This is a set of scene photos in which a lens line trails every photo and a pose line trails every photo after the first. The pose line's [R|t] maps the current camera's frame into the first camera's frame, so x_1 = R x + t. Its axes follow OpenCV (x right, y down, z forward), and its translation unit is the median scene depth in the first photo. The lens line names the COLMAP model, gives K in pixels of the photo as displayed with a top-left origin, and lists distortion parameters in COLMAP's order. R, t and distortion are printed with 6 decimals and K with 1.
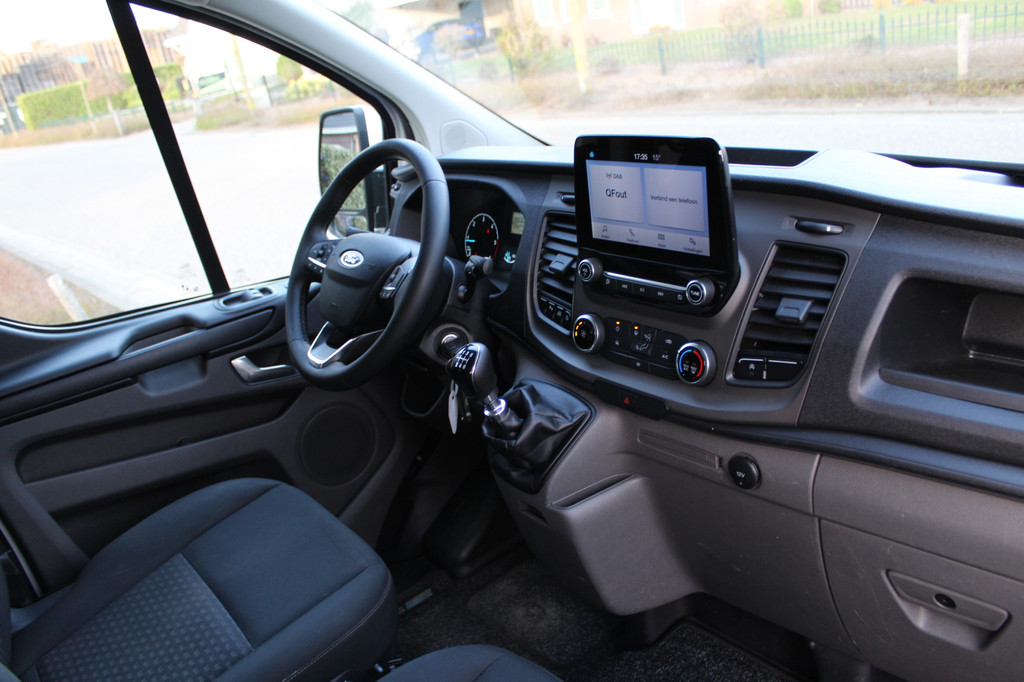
lens RADIAL K [[846.9, 0, 509.7], [0, 846.9, 349.2], [0, 0, 1]] dist [-0.161939, 0.131532]
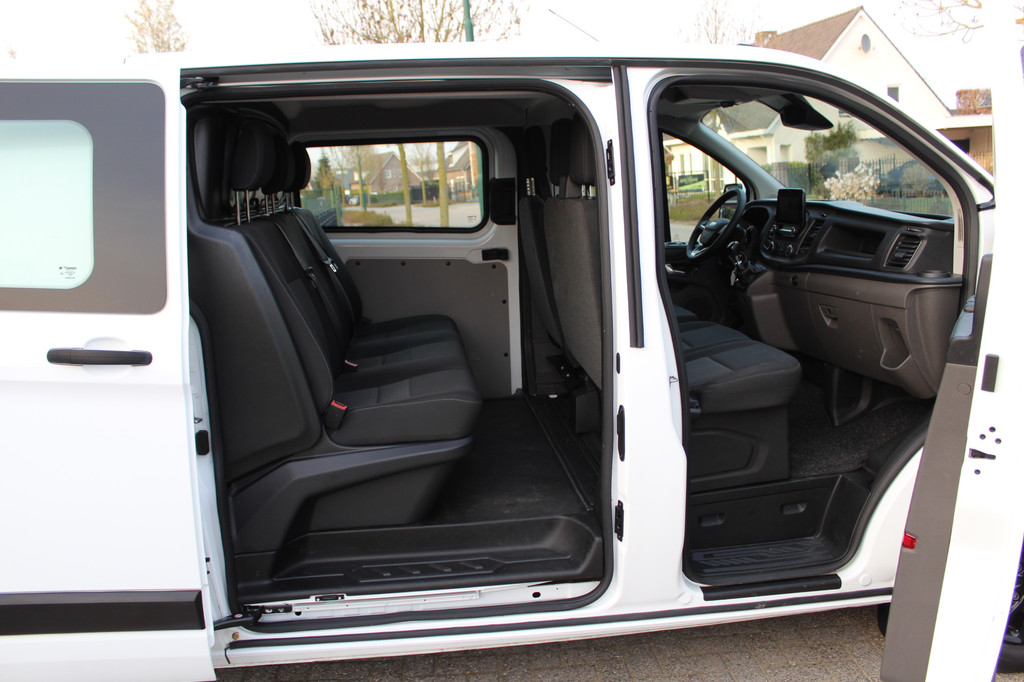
lens RADIAL K [[846.9, 0, 510.3], [0, 846.9, 347.2], [0, 0, 1]] dist [-0.161939, 0.131532]
pose [[0.849638, 0.212676, -0.482580, 0.670270], [-0.273459, 0.960113, -0.058328, 0.628623], [0.450927, 0.181524, 0.873907, -1.701304]]
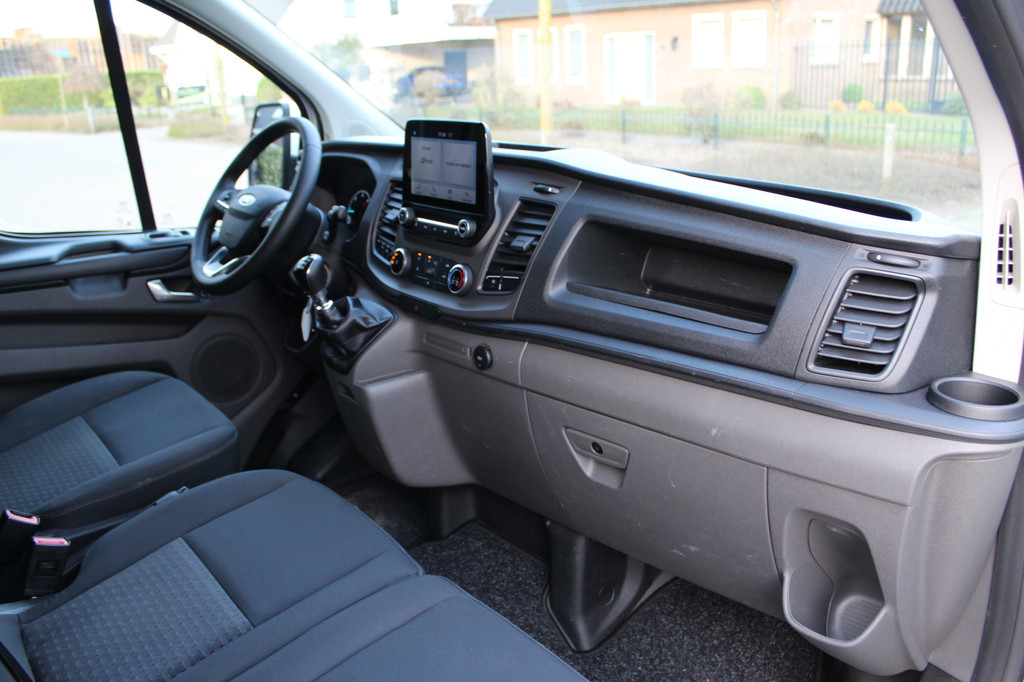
lens RADIAL K [[846.9, 0, 511.8], [0, 846.9, 345.2], [0, 0, 1]] dist [-0.161939, 0.131532]
pose [[0.990466, 0.124275, 0.059433, 0.158754], [-0.119930, 0.990181, -0.071826, 0.146675], [-0.067775, 0.064014, 0.995645, -0.282365]]
